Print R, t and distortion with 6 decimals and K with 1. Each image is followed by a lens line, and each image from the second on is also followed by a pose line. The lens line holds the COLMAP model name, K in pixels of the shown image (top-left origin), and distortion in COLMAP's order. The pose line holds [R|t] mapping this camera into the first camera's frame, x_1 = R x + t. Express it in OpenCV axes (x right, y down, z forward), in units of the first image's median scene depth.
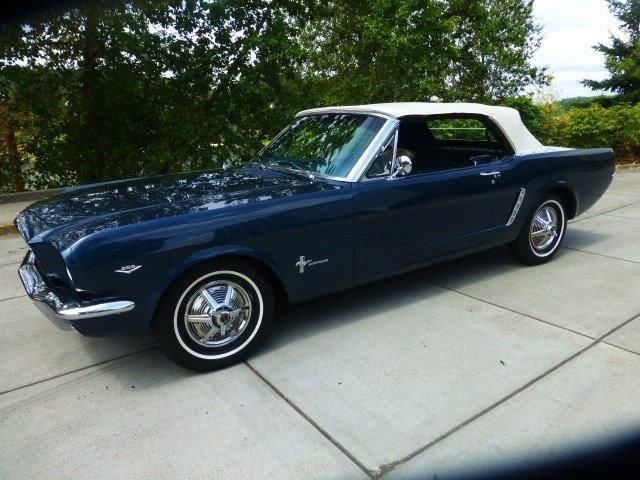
lens RADIAL K [[457.4, 0, 323.7], [0, 457.4, 243.1], [0, 0, 1]] dist [-0.011466, -0.010446]
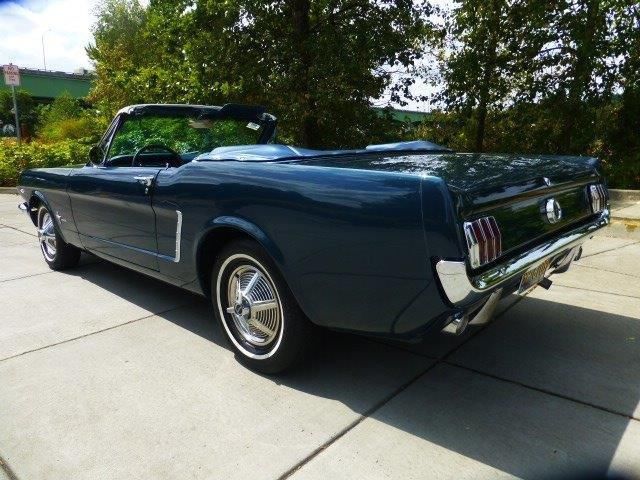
lens RADIAL K [[457.4, 0, 323.5], [0, 457.4, 240.2], [0, 0, 1]] dist [-0.011466, -0.010446]
pose [[0.256432, 0.226963, -0.939538, 1.145842], [-0.254390, 0.953618, 0.160932, -0.246546], [0.932485, 0.197741, 0.302275, 1.039992]]
